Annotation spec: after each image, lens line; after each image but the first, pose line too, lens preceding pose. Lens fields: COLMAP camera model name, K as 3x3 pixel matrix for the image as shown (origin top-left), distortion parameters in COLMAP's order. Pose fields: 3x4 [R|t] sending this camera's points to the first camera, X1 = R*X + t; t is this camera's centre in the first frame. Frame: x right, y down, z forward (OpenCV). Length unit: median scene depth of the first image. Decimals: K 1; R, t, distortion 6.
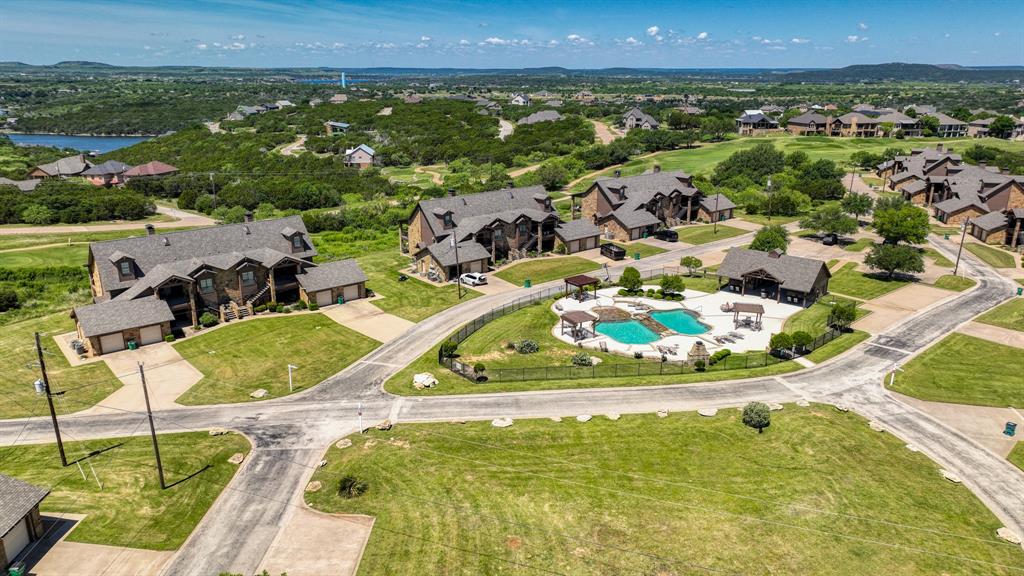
lens RADIAL K [[723.8, 0, 507.9], [0, 723.8, 290.8], [0, 0, 1]] dist [-0.000657, 0.008283]
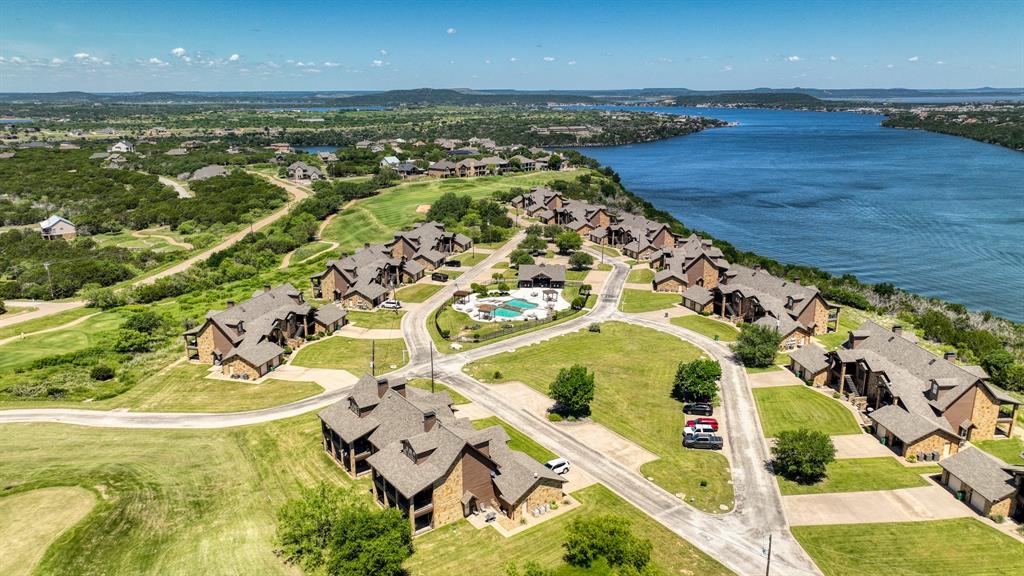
lens RADIAL K [[723.8, 0, 507.9], [0, 723.8, 290.8], [0, 0, 1]] dist [-0.000657, 0.008283]
pose [[0.829179, -0.156063, 0.536755, -0.258040], [0.170787, 0.985049, 0.022574, -0.013697], [-0.532253, 0.072953, 0.843436, -0.205790]]
